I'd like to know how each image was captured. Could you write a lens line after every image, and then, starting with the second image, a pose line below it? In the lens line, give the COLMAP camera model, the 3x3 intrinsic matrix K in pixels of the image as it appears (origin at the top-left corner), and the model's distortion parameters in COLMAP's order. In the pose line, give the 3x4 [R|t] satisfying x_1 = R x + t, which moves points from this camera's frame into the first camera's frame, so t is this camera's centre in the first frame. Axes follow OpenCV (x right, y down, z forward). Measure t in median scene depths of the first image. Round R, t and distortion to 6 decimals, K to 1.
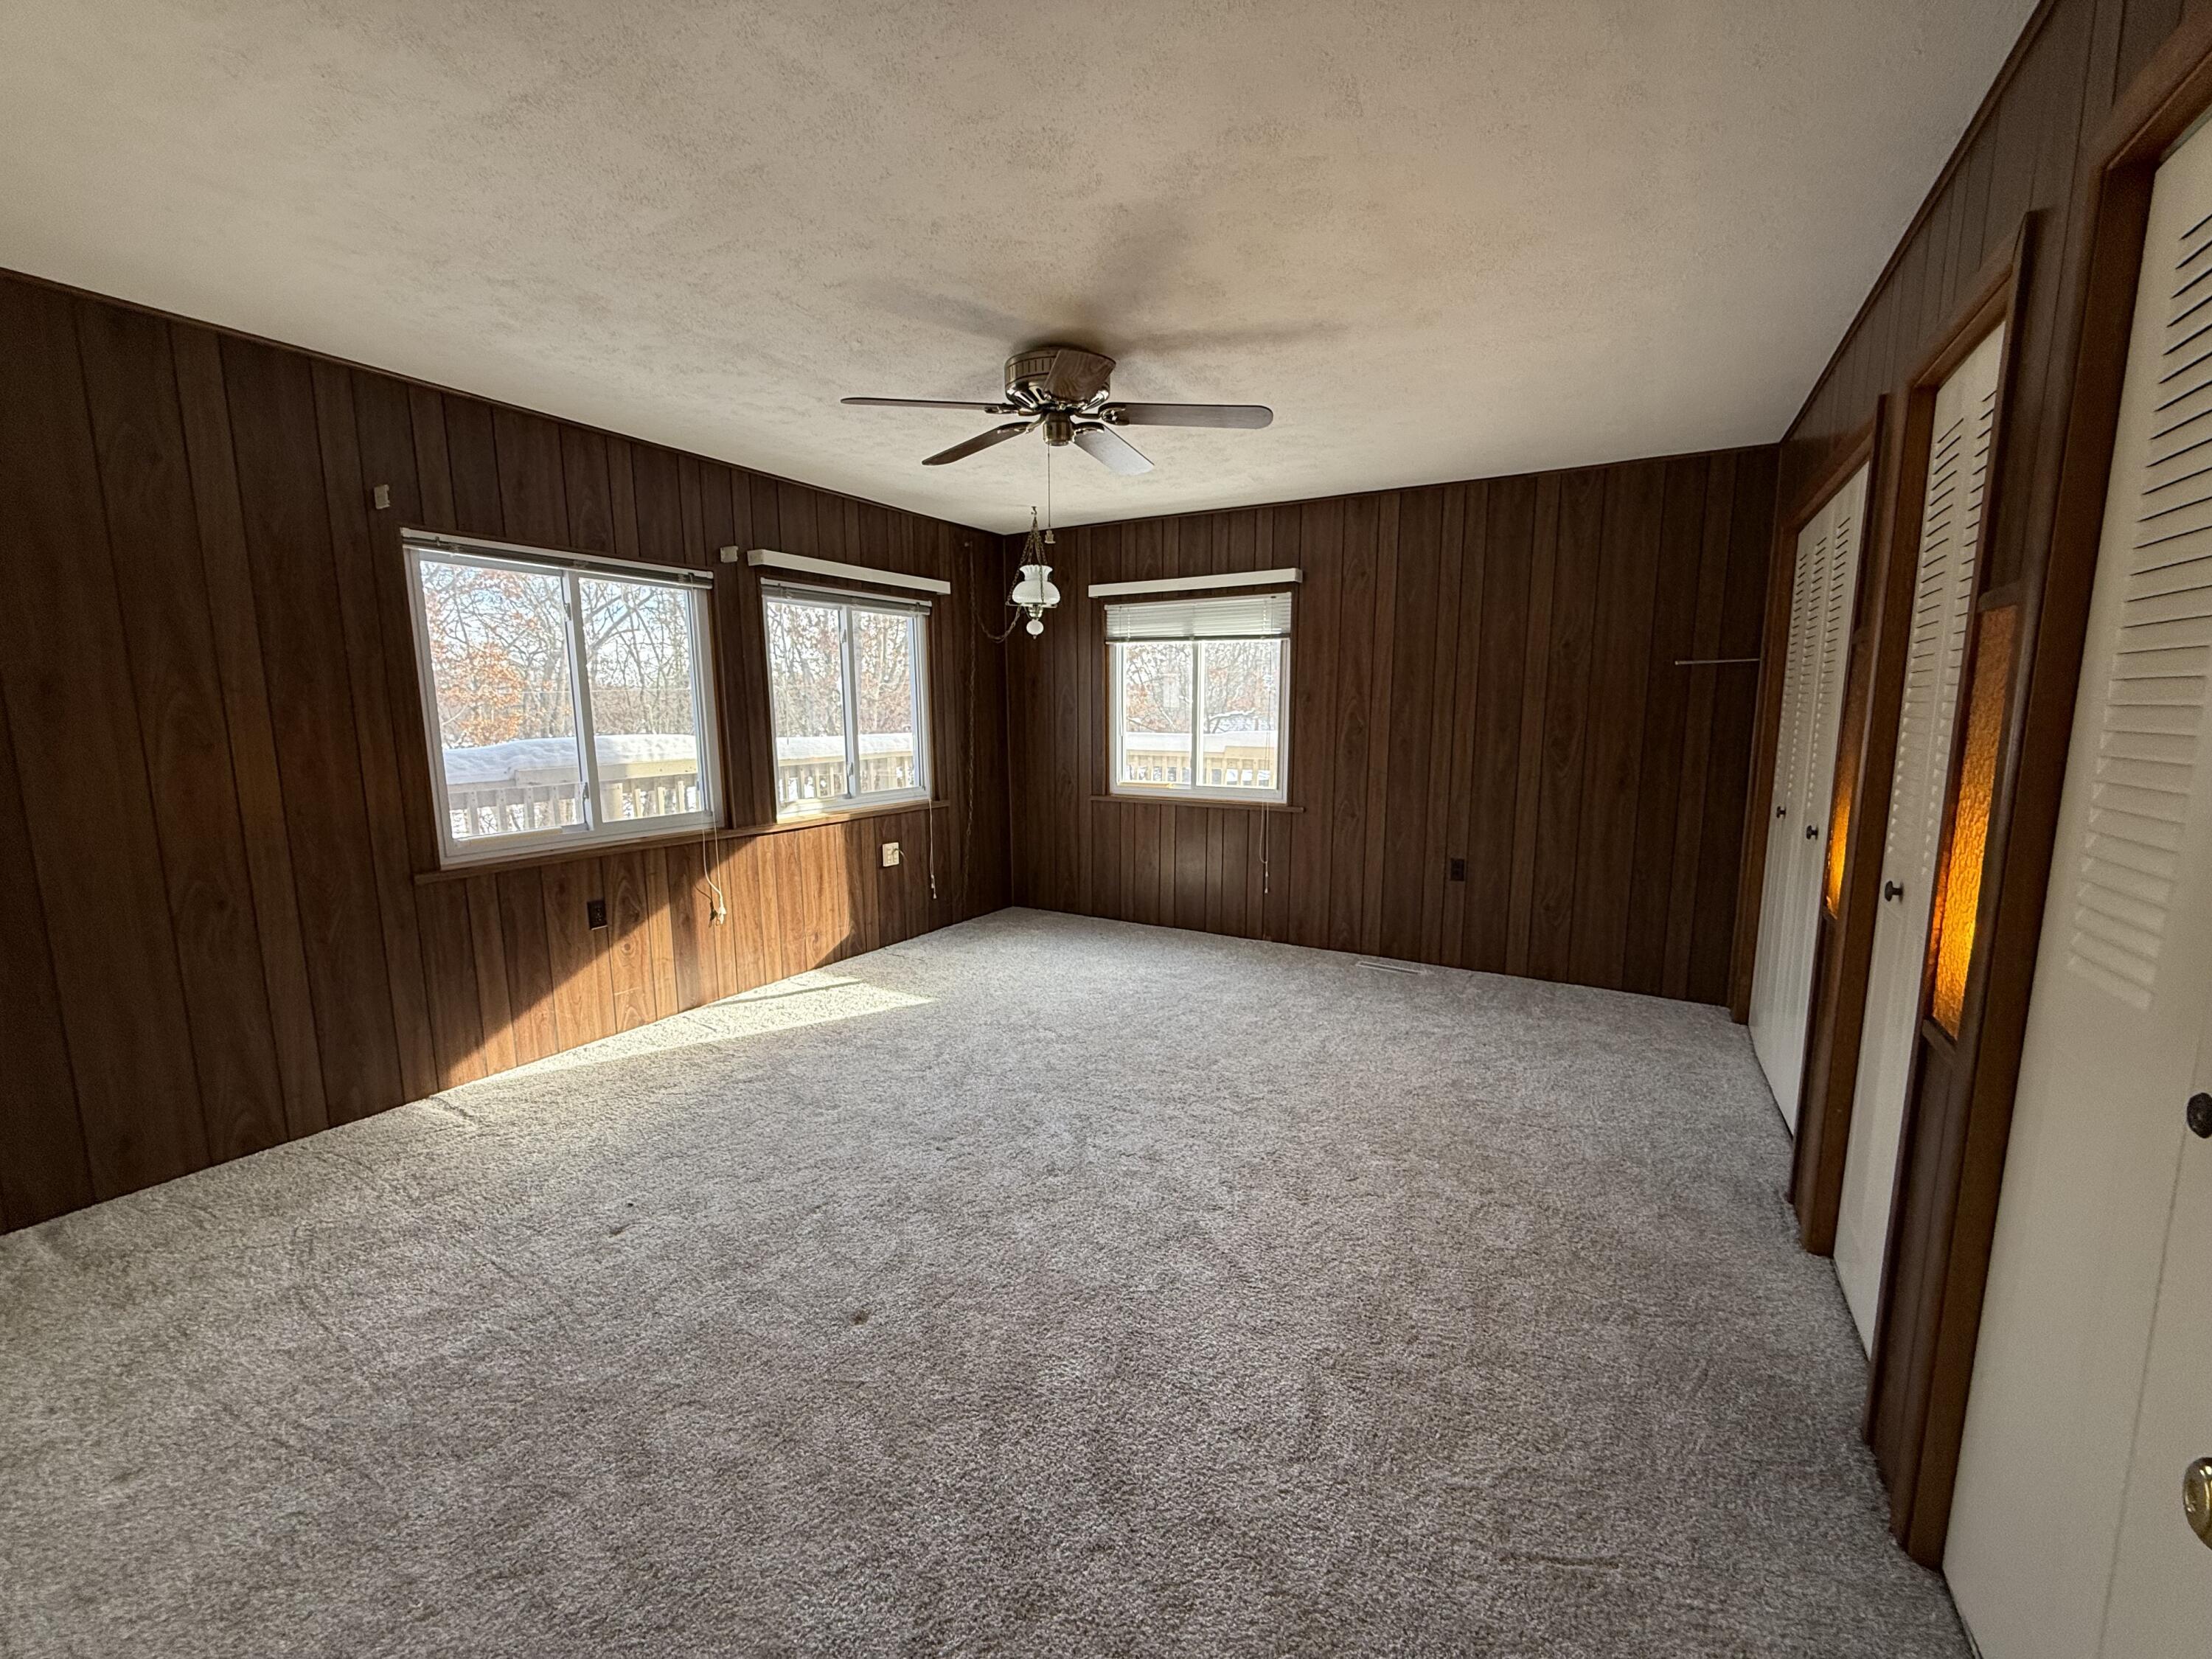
lens RADIAL K [[877.4, 0, 1106.8], [0, 877.4, 827.0], [0, 0, 1]] dist [-0.000946, -0.000161]
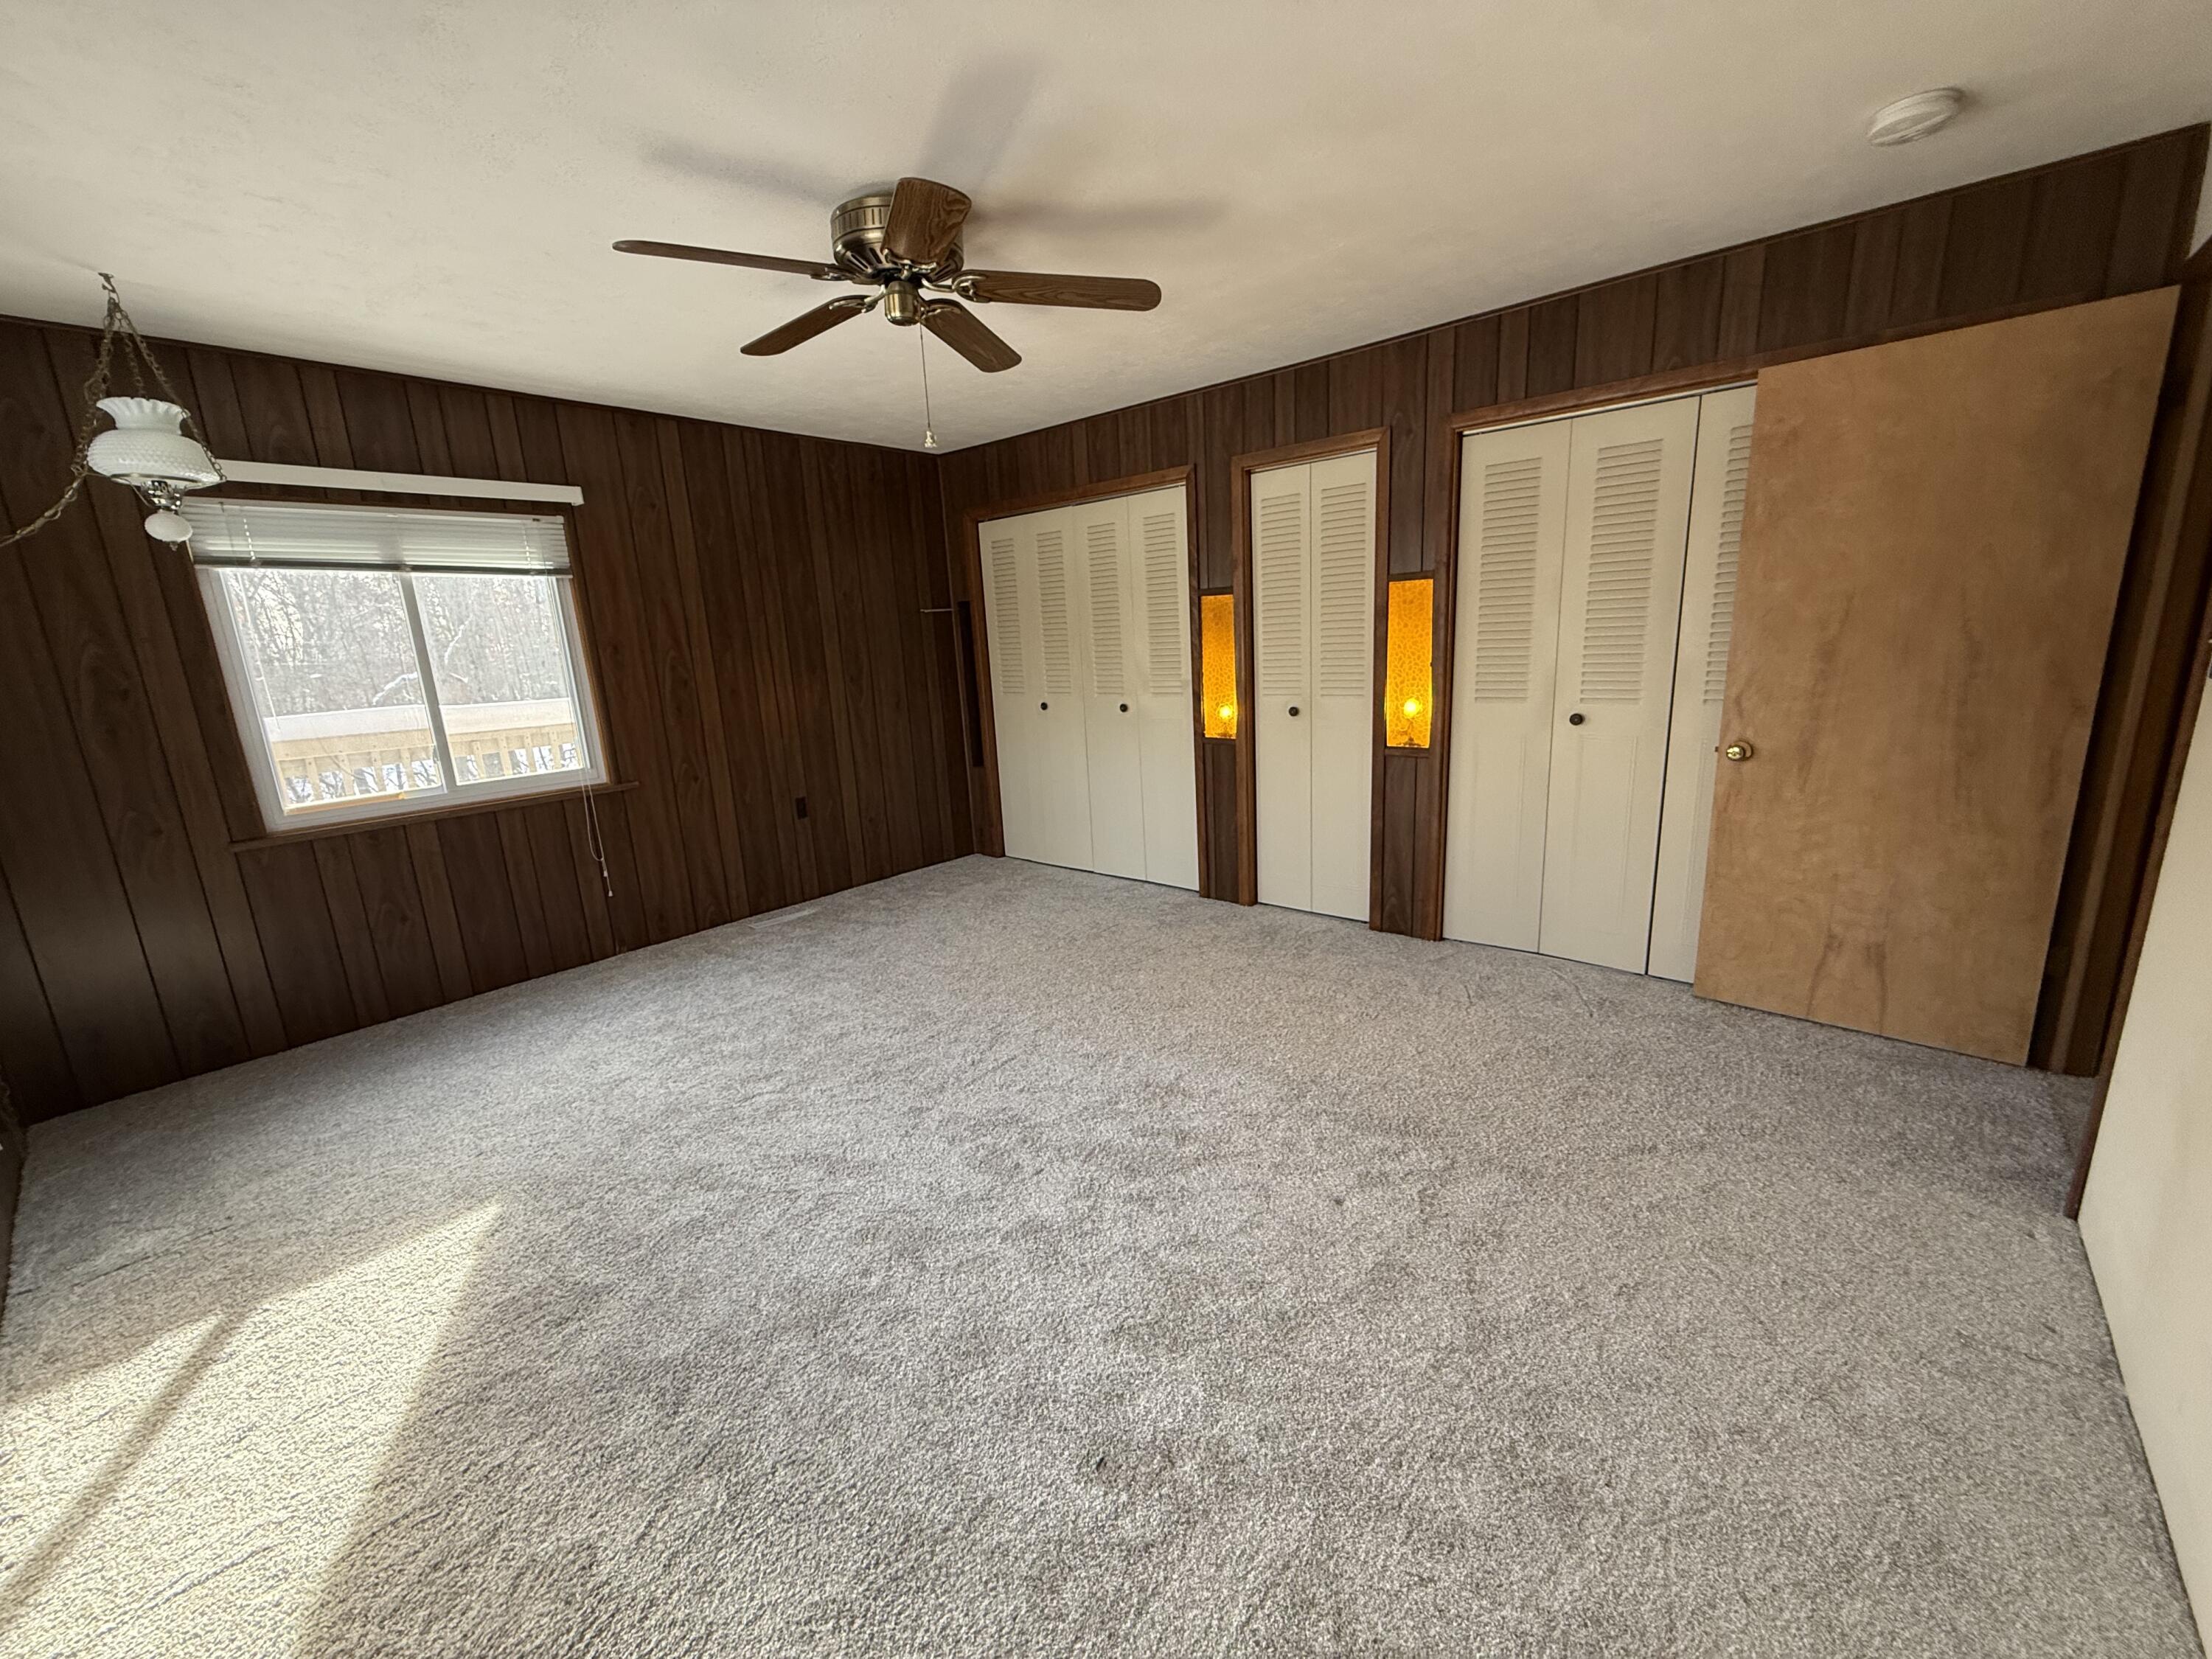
lens RADIAL K [[877.4, 0, 1098.3], [0, 877.4, 826.5], [0, 0, 1]] dist [-0.000946, -0.000161]
pose [[0.192249, -0.222916, 0.955693, -0.536831], [0.187537, 0.964256, 0.187188, -0.058794], [-0.963260, 0.143241, 0.227182, 0.417438]]
